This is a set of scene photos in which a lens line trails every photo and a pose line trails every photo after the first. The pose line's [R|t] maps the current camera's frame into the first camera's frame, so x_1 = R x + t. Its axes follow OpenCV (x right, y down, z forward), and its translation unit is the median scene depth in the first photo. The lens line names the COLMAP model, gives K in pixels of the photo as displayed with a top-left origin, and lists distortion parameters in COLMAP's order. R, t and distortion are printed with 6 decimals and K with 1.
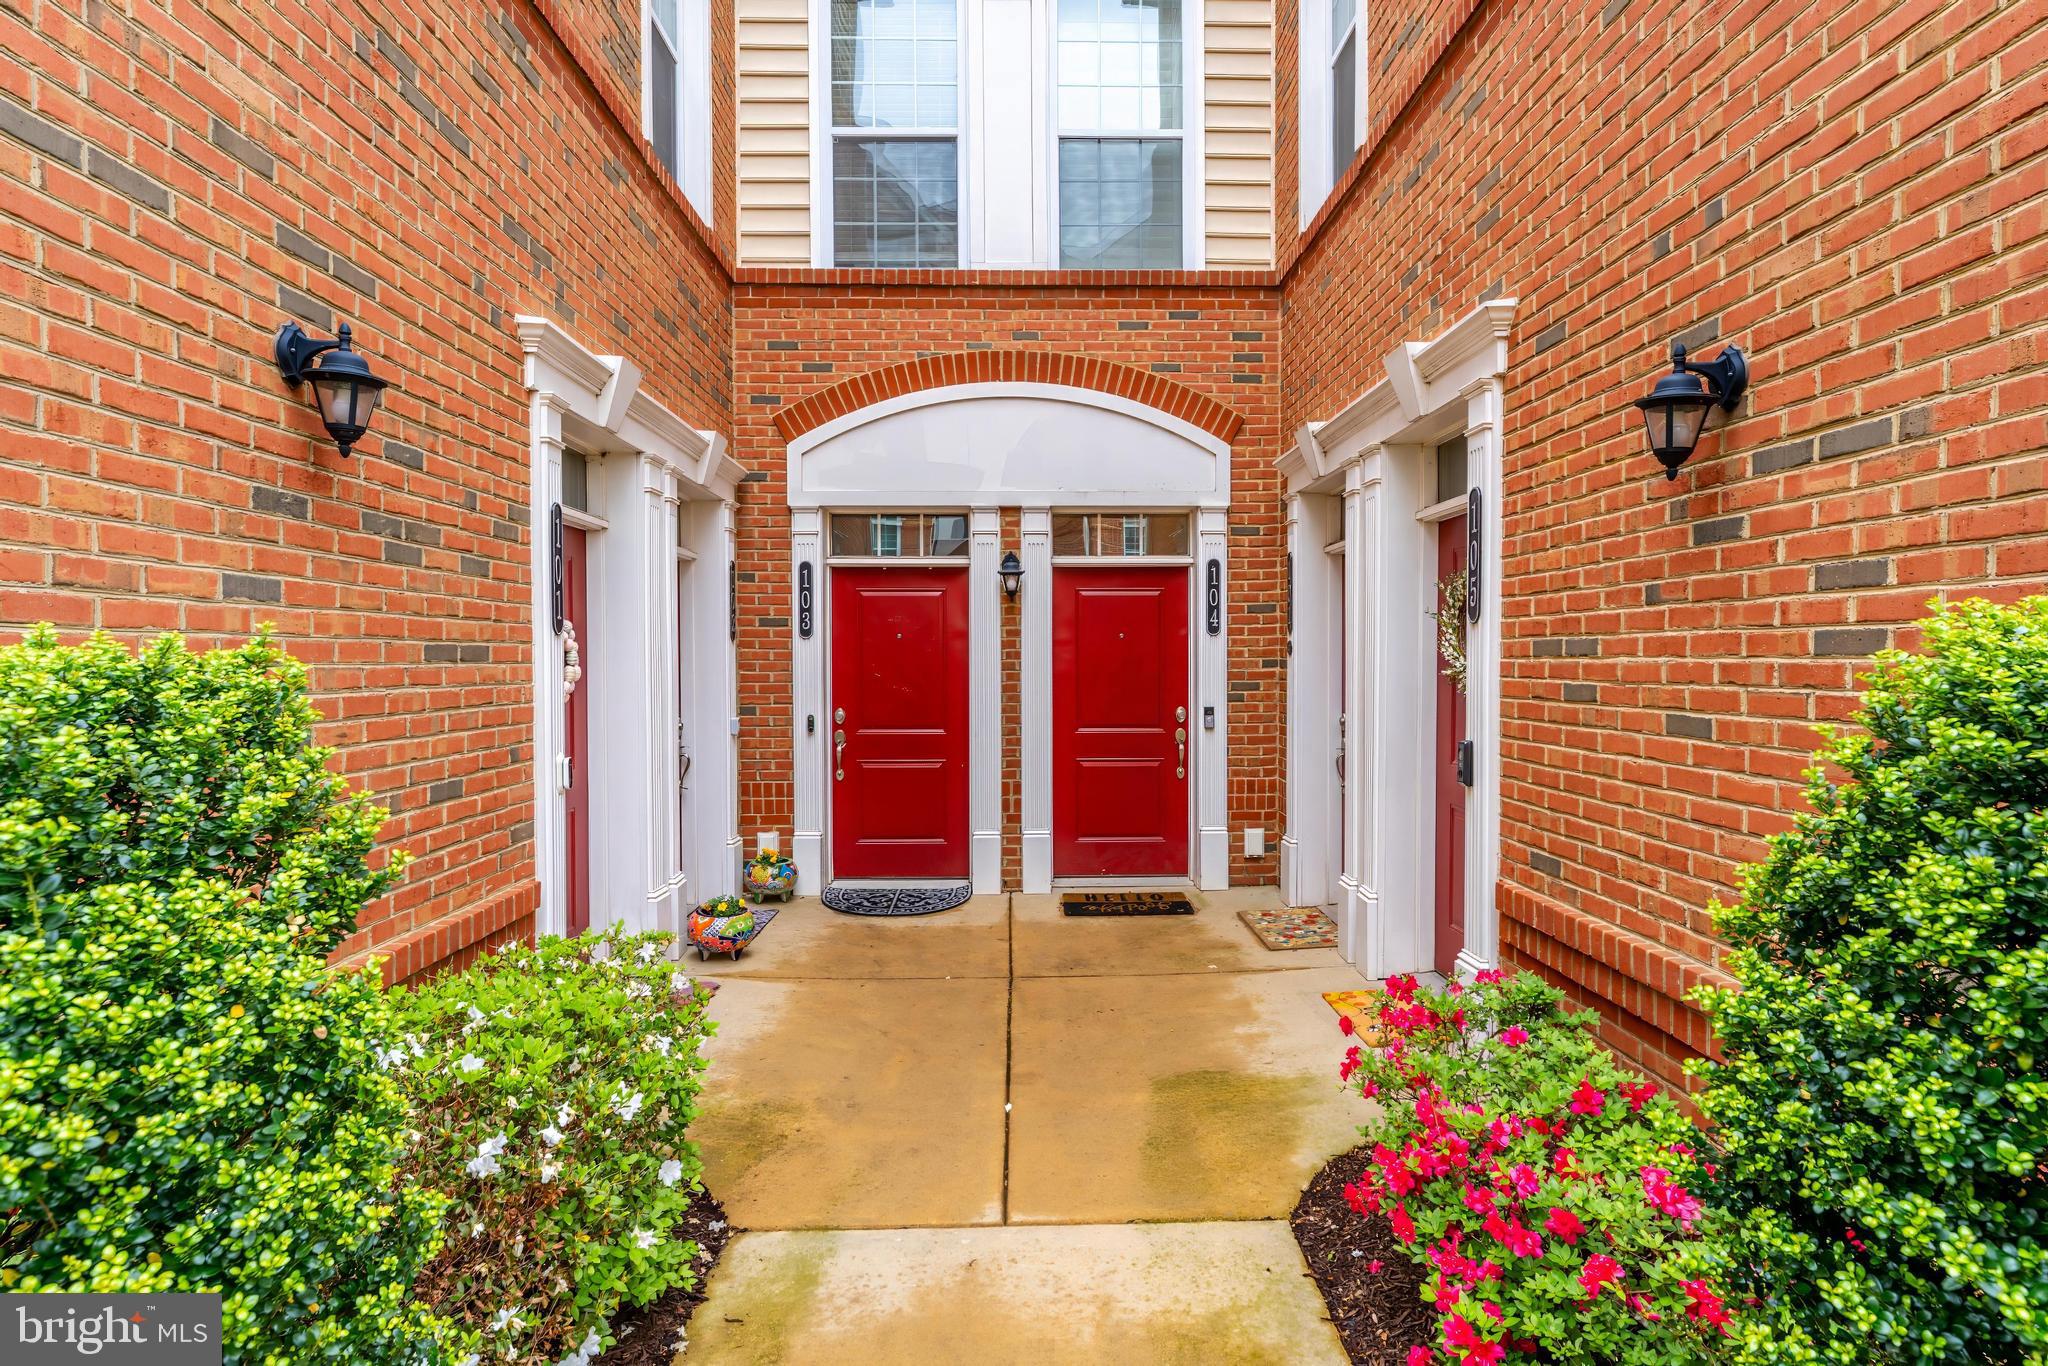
lens RADIAL K [[1077.2, 0, 1028.1], [0, 1077.2, 680.7], [0, 0, 1]] dist [-0.015239, -0.000285]
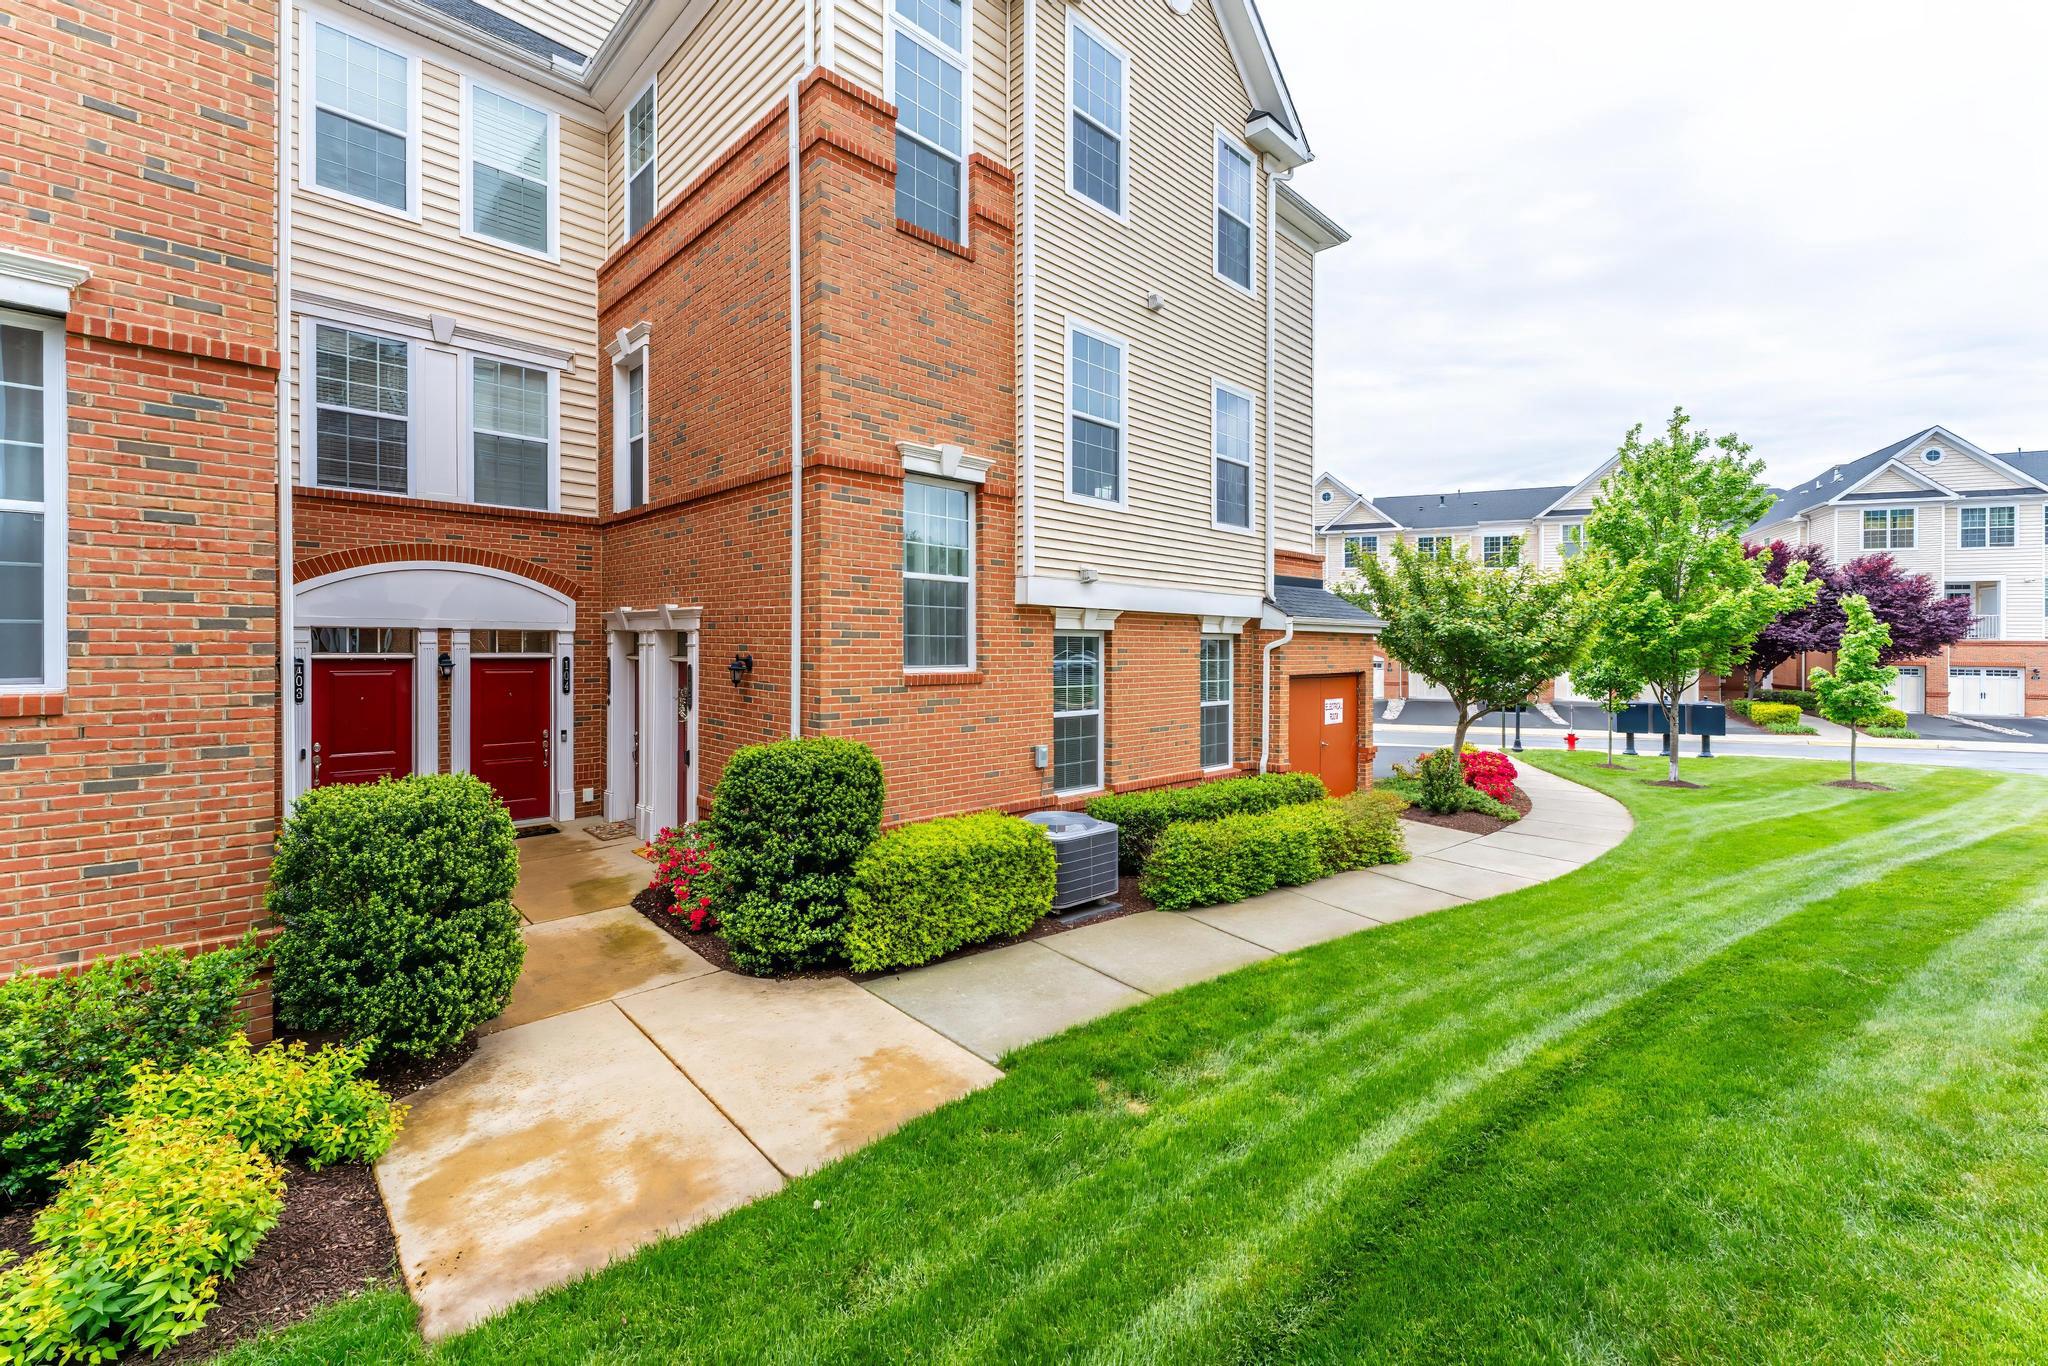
lens RADIAL K [[827.4, 0, 1027.4], [0, 827.4, 665.8], [0, 0, 1]] dist [0.002400, -0.001362]
pose [[0.729170, -0.005256, 0.684313, -0.261494], [0.002295, 0.999984, 0.005235, -0.103242], [-0.684329, -0.002247, 0.729170, -0.728184]]
